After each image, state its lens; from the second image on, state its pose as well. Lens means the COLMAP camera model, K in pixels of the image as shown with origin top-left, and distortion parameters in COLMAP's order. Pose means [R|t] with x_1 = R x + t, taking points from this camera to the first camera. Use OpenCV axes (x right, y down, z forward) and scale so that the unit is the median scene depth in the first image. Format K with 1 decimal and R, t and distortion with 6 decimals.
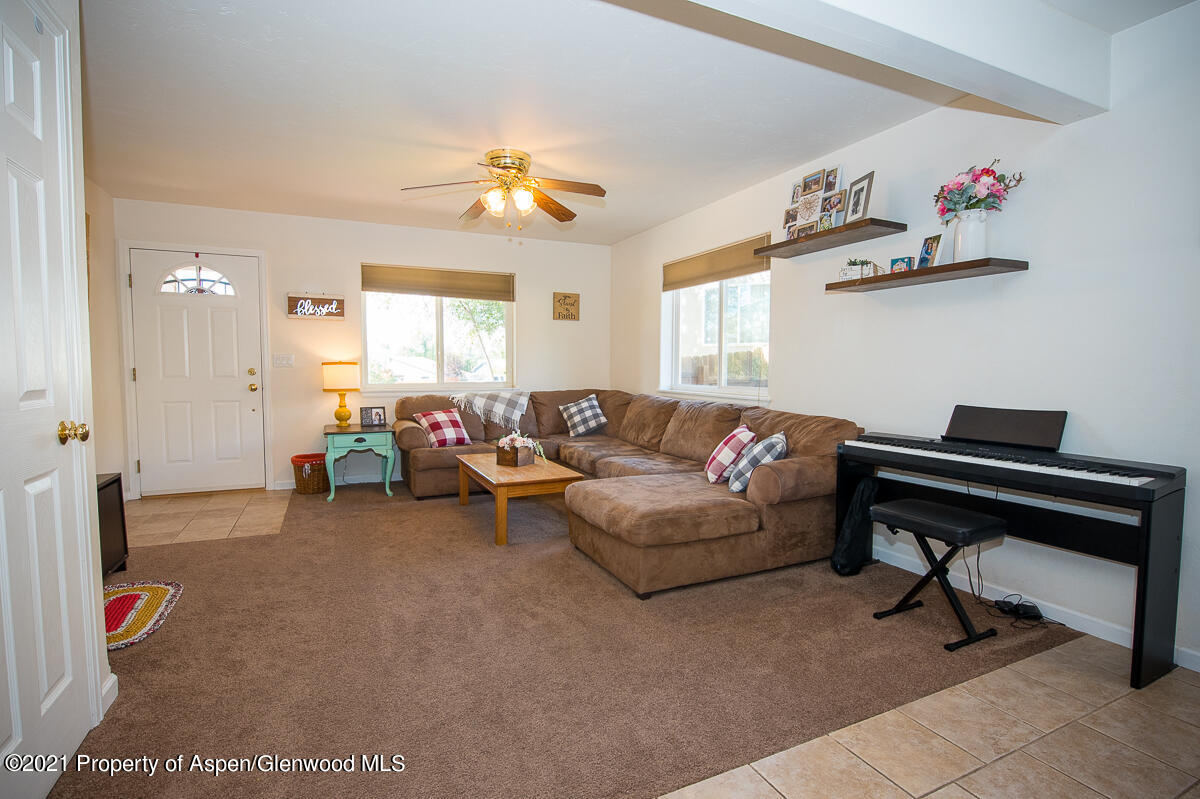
lens RADIAL K [[576.3, 0, 604.8], [0, 576.3, 400.9], [0, 0, 1]] dist [-0.003751, -0.000611]
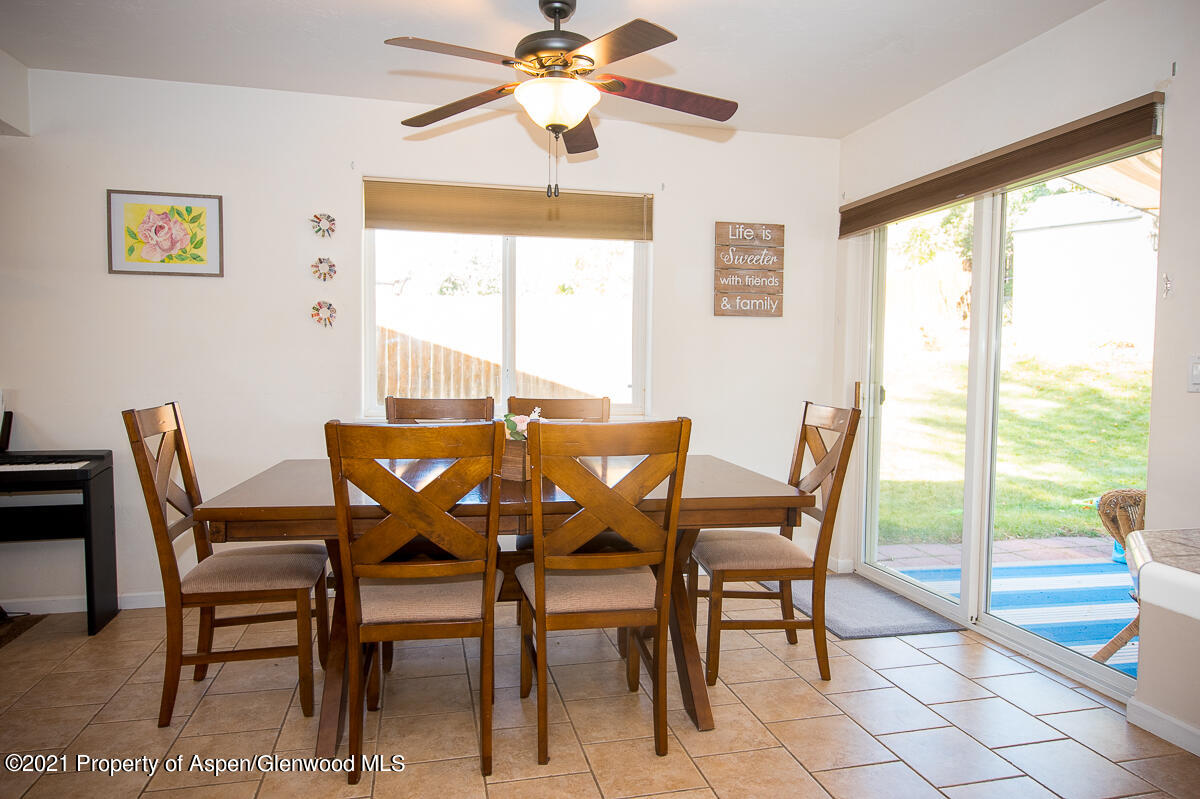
lens RADIAL K [[767.6, 0, 598.2], [0, 767.6, 409.3], [0, 0, 1]] dist [0.000487, 0.002816]
pose [[0.220151, -0.066873, 0.973171, -0.351850], [0.055202, 0.996903, 0.056016, -0.004464], [-0.973903, 0.041389, 0.223160, -0.384248]]
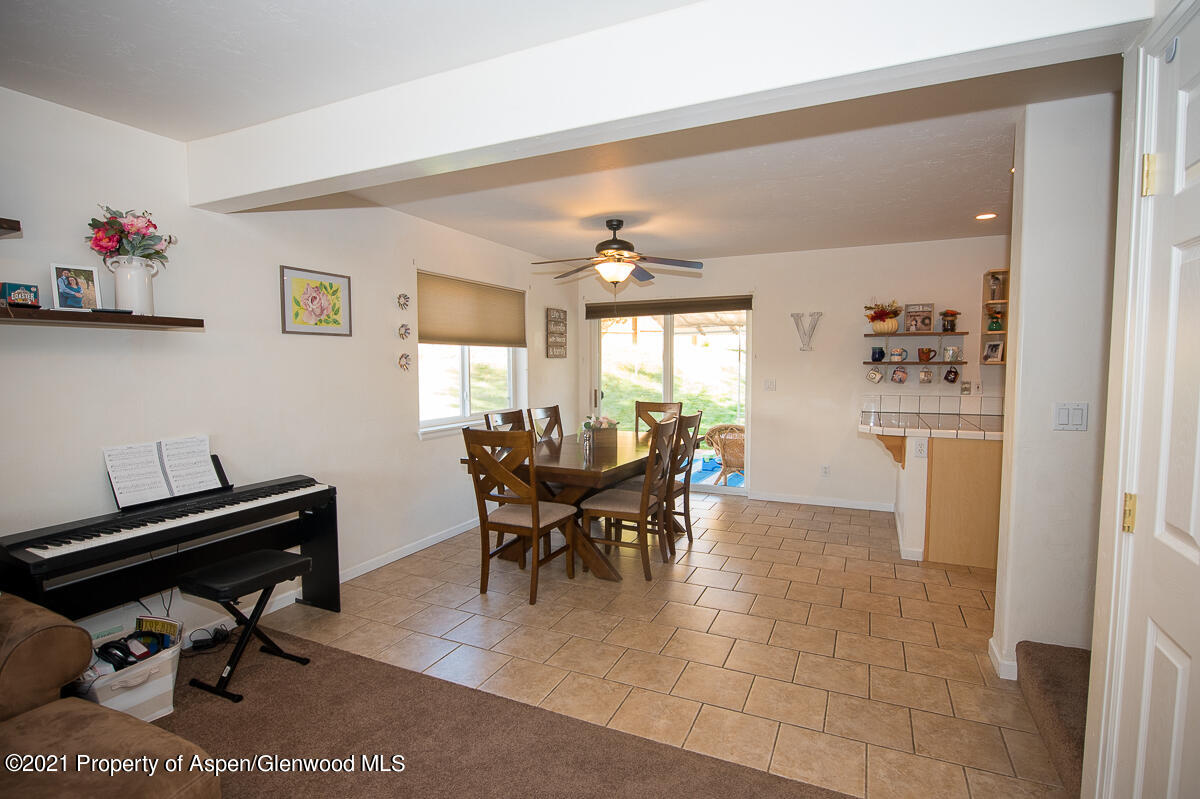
lens RADIAL K [[576.3, 0, 595.4], [0, 576.3, 402.4], [0, 0, 1]] dist [-0.003751, -0.000611]
pose [[-0.615825, -0.063766, 0.785298, -0.653285], [0.045383, 0.992194, 0.116155, -0.205722], [-0.786575, 0.107170, -0.608124, 1.184249]]
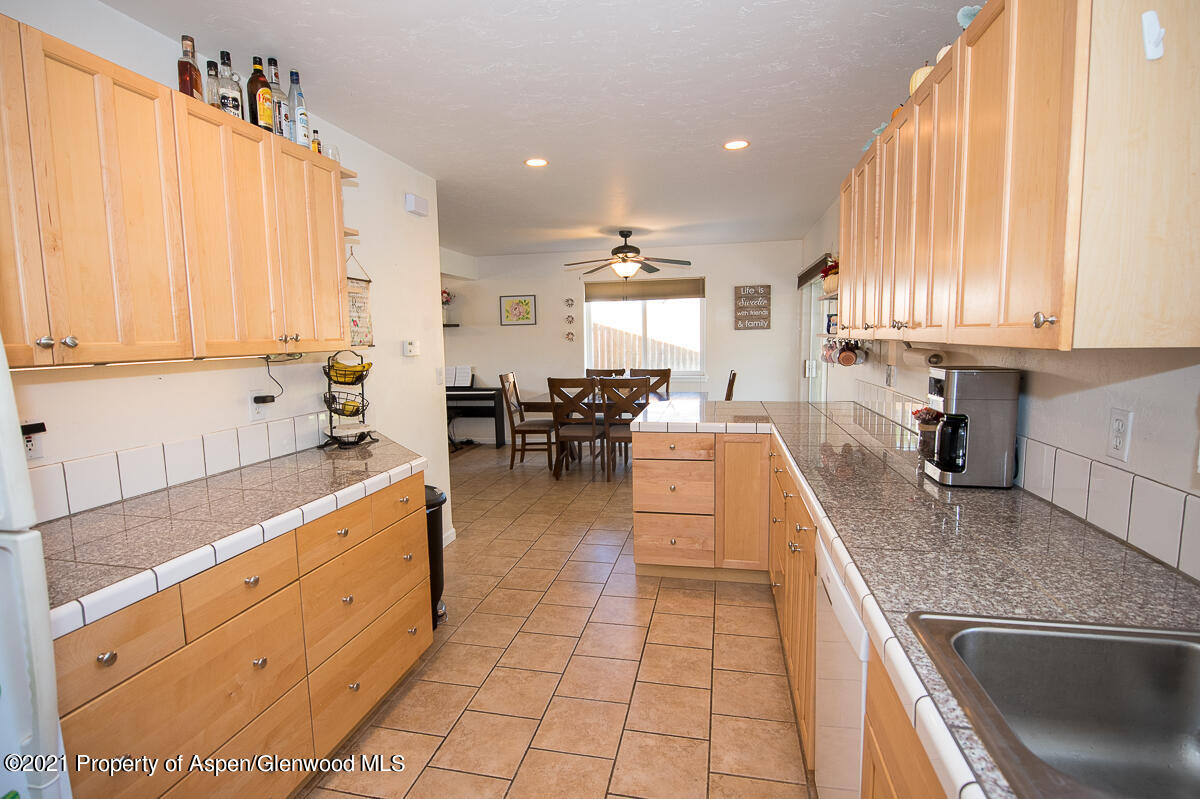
lens RADIAL K [[576.3, 0, 593.1], [0, 576.3, 397.0], [0, 0, 1]] dist [-0.003751, -0.000611]
pose [[0.624608, -0.112431, 0.772803, -1.321239], [0.077584, 0.993620, 0.081850, -0.066786], [-0.777075, 0.008833, 0.629346, -1.584795]]
